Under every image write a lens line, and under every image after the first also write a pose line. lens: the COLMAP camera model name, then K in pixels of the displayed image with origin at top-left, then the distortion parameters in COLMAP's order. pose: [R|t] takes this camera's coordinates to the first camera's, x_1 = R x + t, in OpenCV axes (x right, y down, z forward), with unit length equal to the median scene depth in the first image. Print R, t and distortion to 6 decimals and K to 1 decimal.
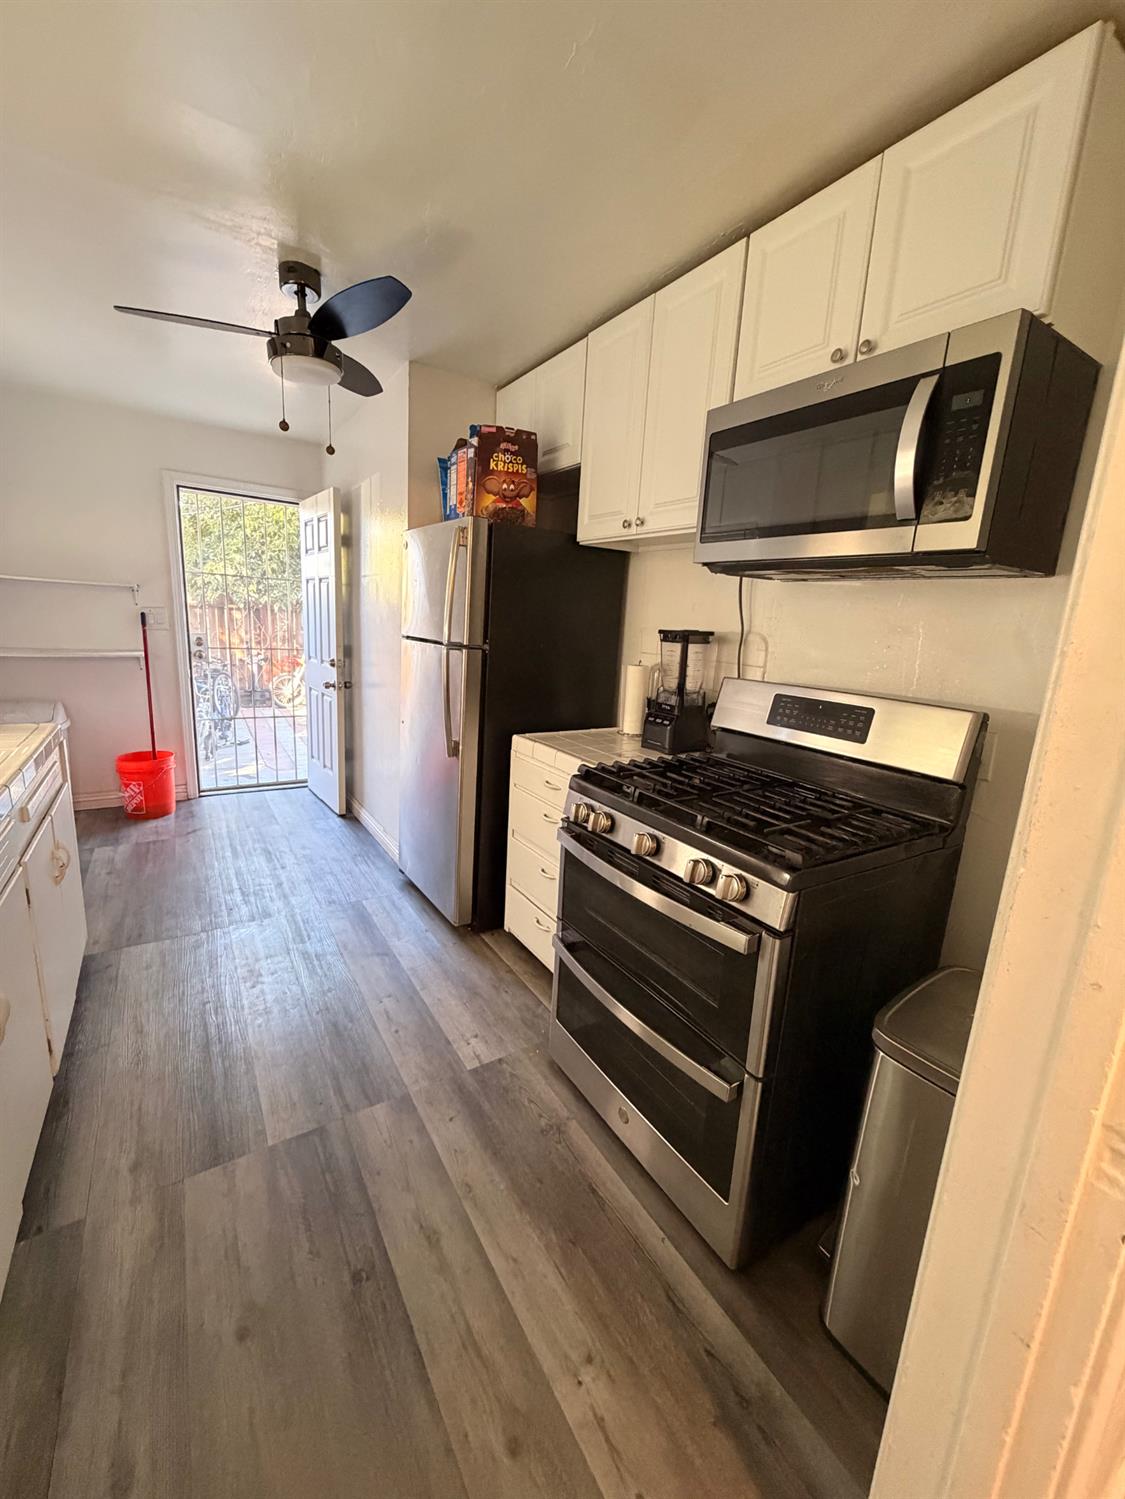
lens RADIAL K [[598.4, 0, 560.8], [0, 598.4, 747.3], [0, 0, 1]] dist [0.000717, -0.000290]
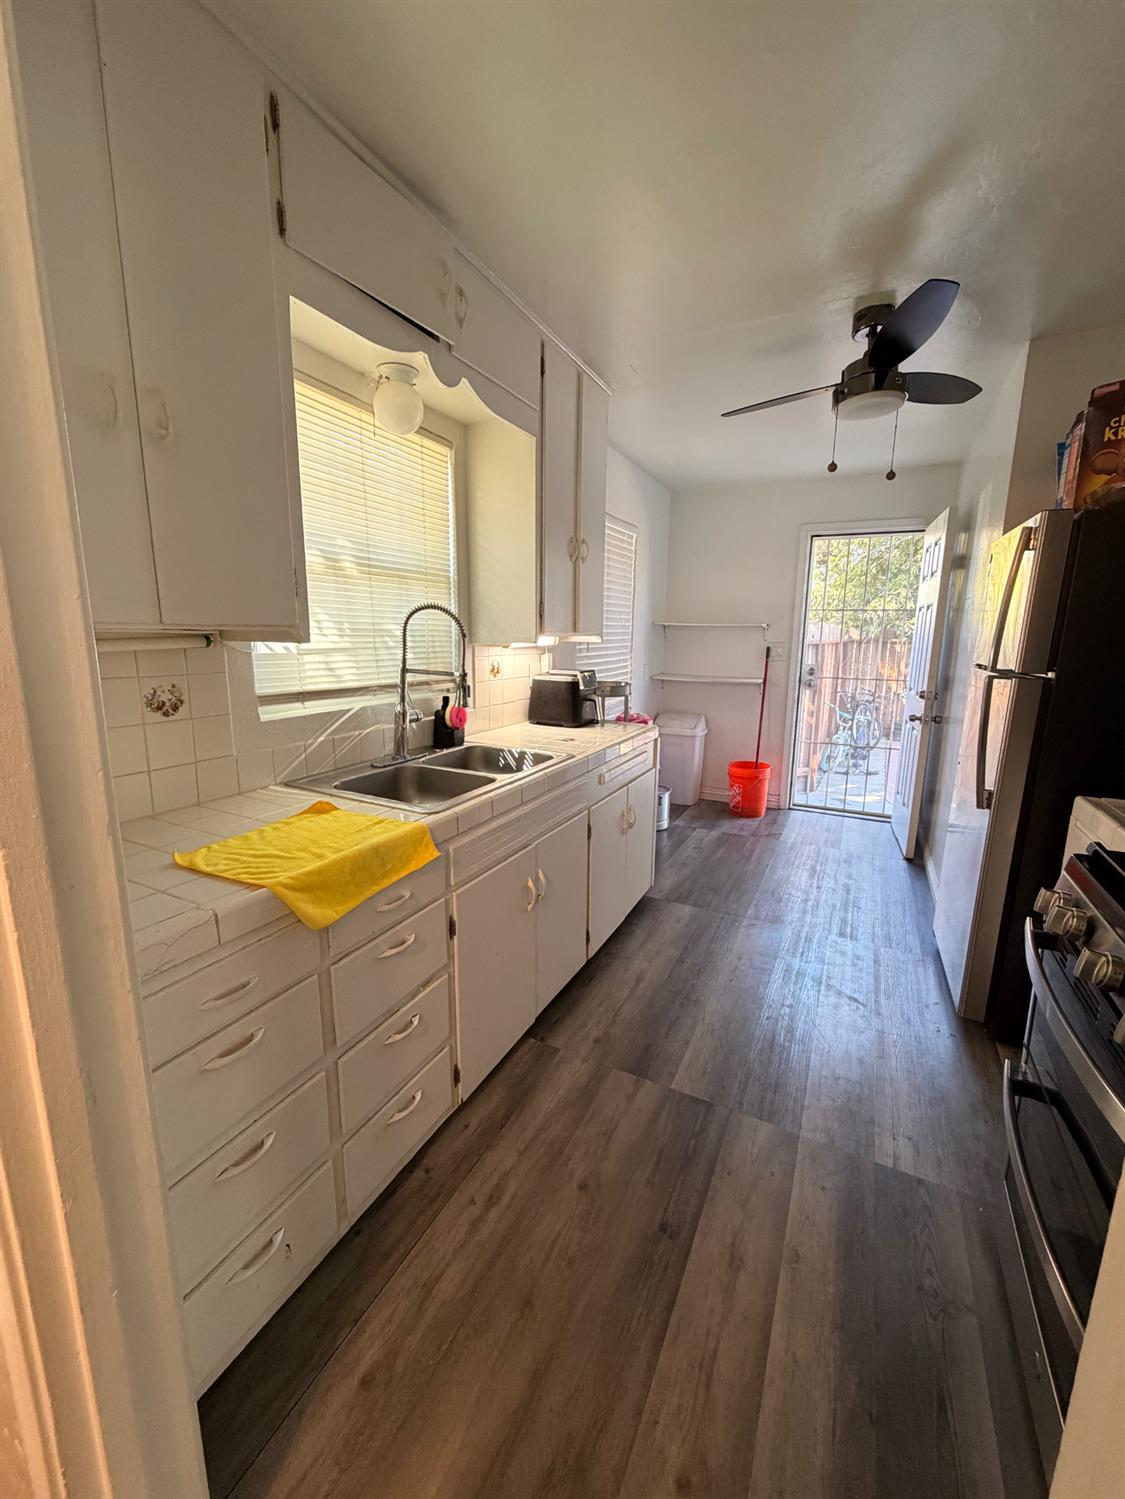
lens RADIAL K [[598.4, 0, 560.8], [0, 598.4, 747.3], [0, 0, 1]] dist [0.000717, -0.000290]
pose [[0.507504, 0.115000, -0.853941, 0.151734], [-0.163856, 0.985849, 0.035383, -0.001008], [0.845926, 0.121966, 0.519166, 0.055791]]
